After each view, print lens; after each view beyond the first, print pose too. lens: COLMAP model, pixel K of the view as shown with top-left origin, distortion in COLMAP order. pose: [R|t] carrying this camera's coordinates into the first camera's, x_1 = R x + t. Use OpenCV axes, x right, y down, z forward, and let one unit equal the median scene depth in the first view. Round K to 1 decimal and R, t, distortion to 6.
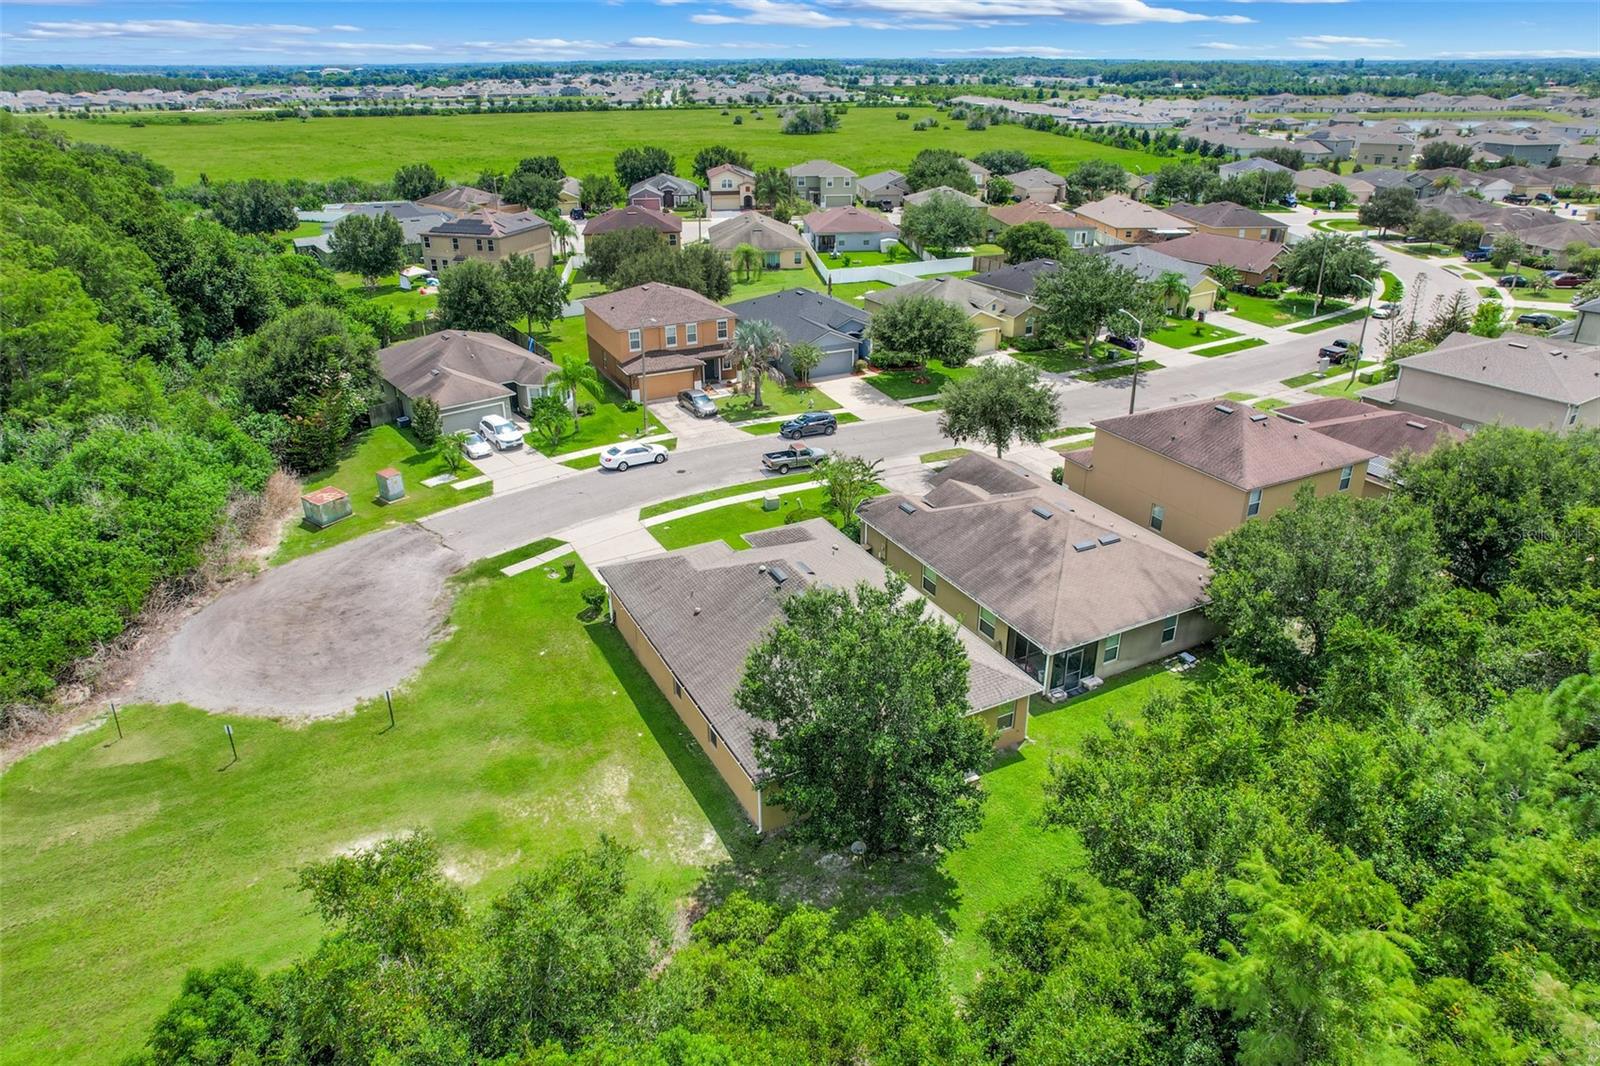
lens RADIAL K [[1035.6, 0, 809.6], [0, 1035.6, 554.5], [0, 0, 1]] dist [-0.077265, 0.065853]
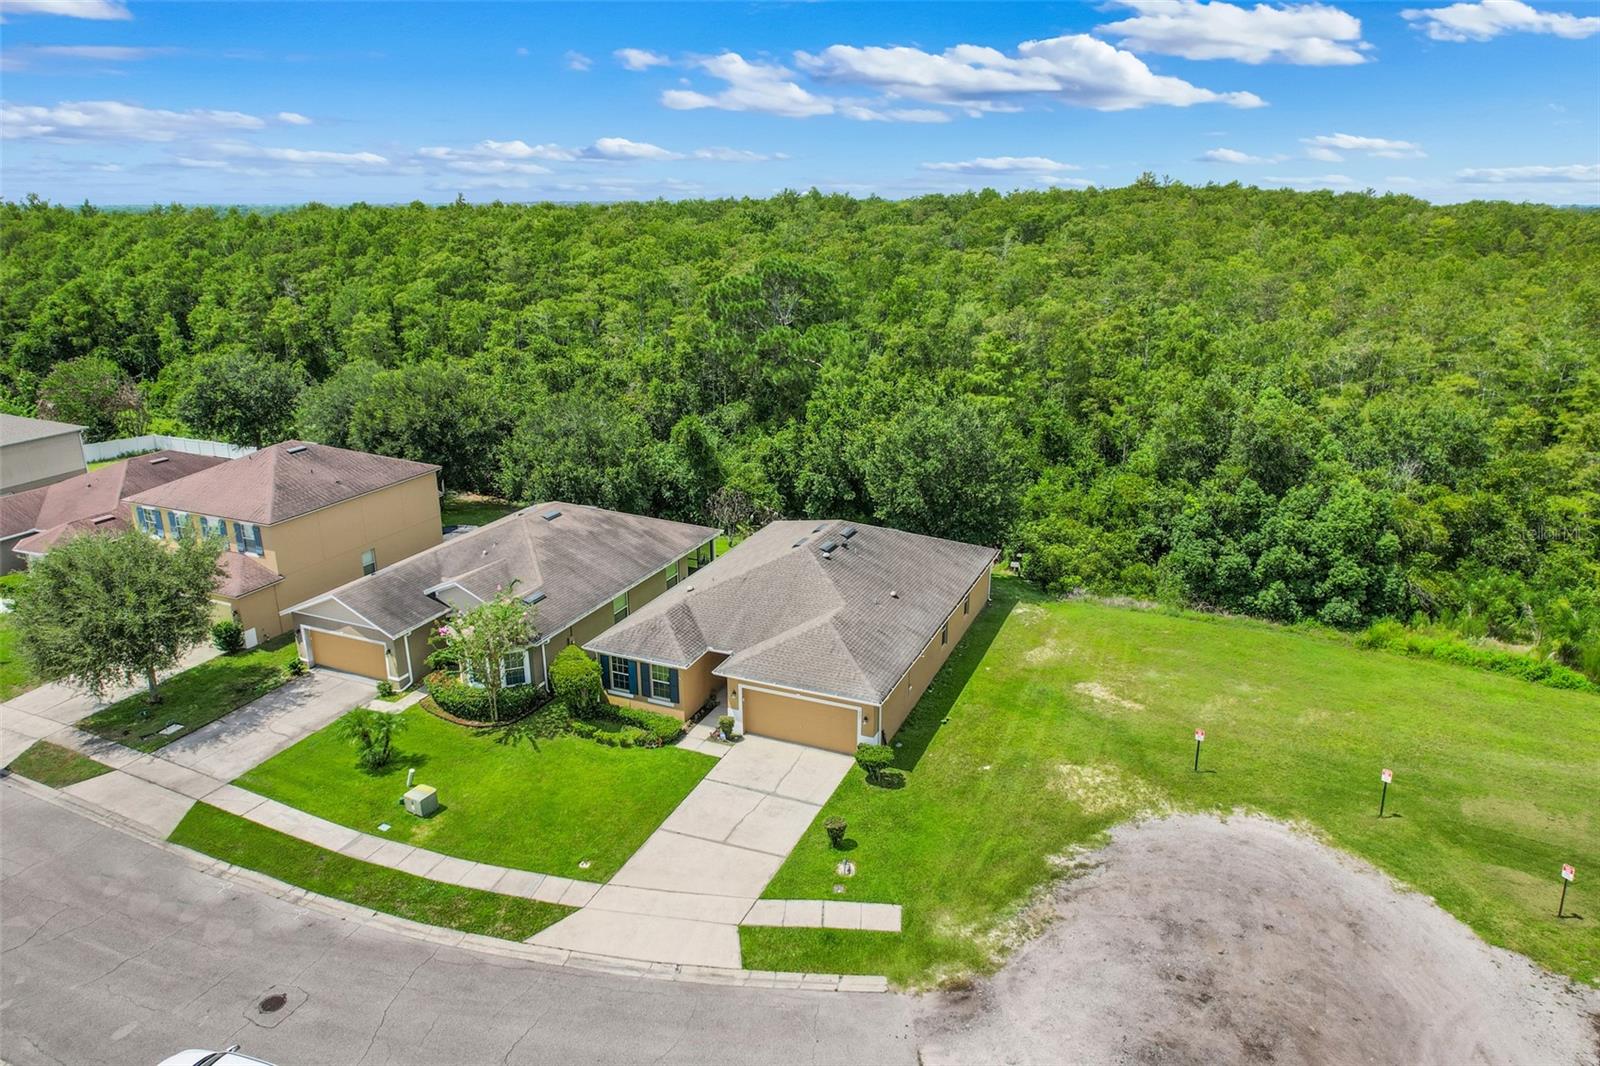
lens RADIAL K [[1035.6, 0, 809.6], [0, 1035.6, 554.5], [0, 0, 1]] dist [-0.077265, 0.065853]
pose [[-0.639727, -0.248092, 0.727461, -0.544487], [0.343986, 0.753978, 0.559635, -0.393706], [-0.687330, 0.608250, -0.397000, 1.015111]]
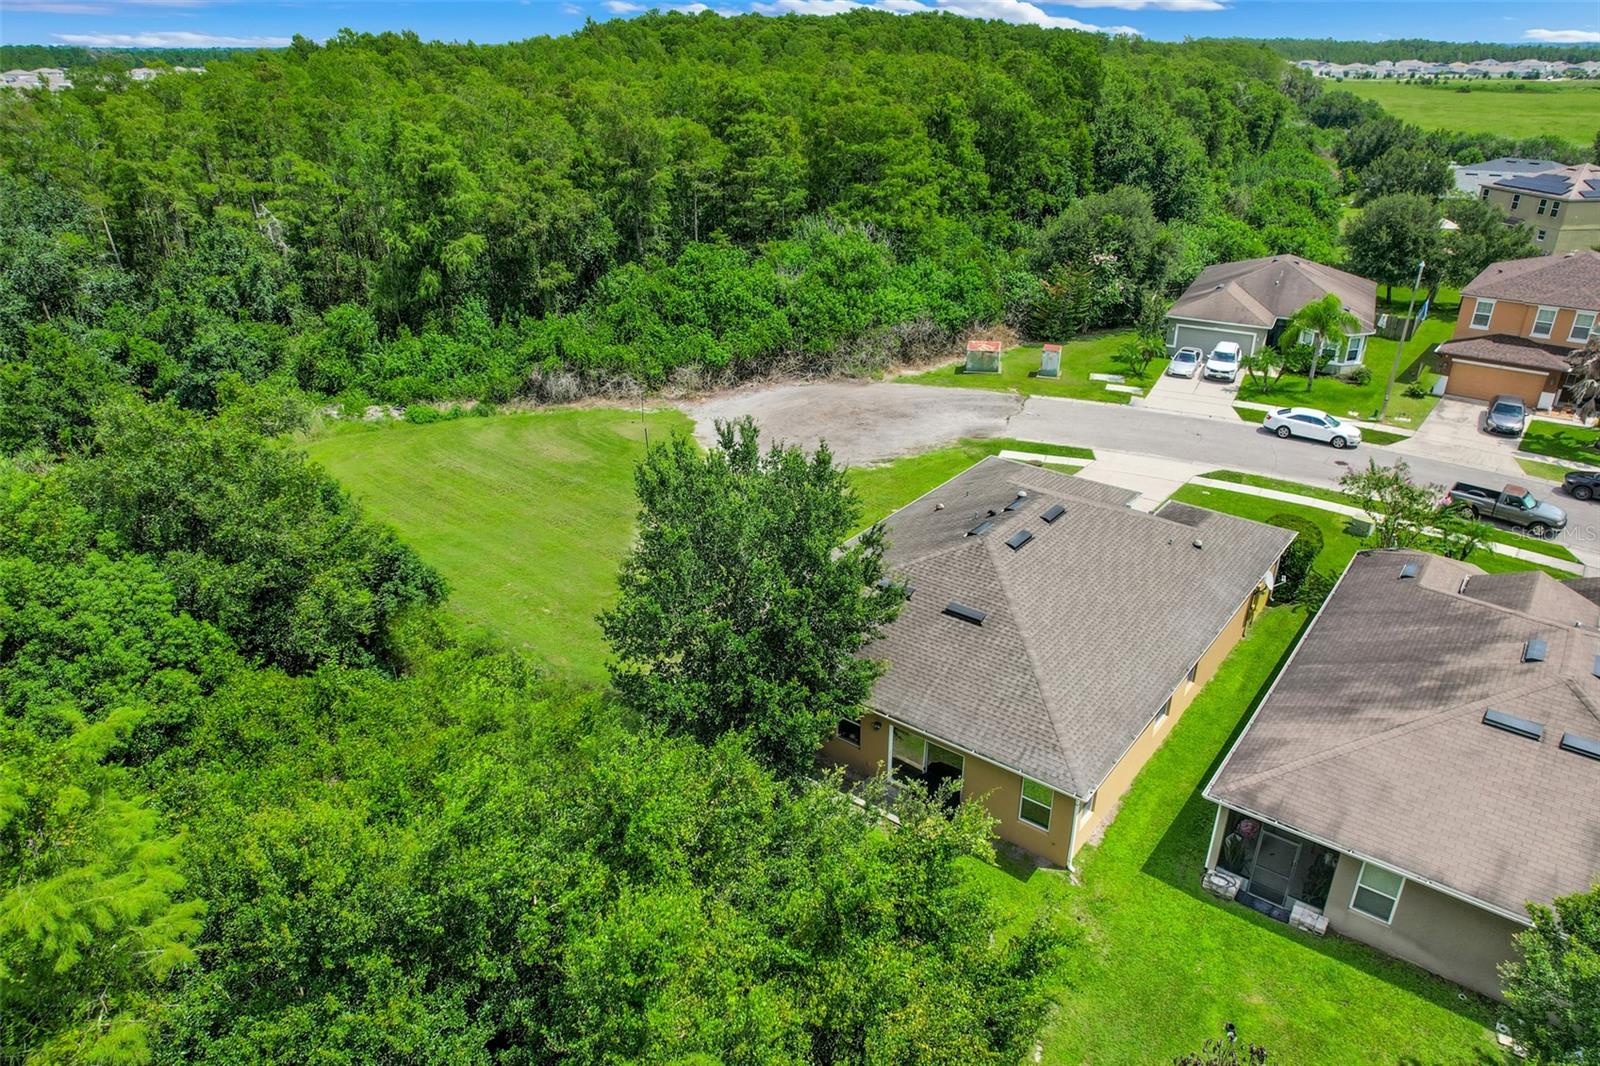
lens RADIAL K [[1047.3, 0, 788.3], [0, 1047.3, 531.6], [0, 0, 1]] dist [-0.071002, 0.068473]
pose [[0.406740, 0.392541, -0.824909, 0.387736], [-0.401134, 0.888012, 0.224780, -0.048512], [0.820764, 0.239472, 0.518651, 0.333044]]
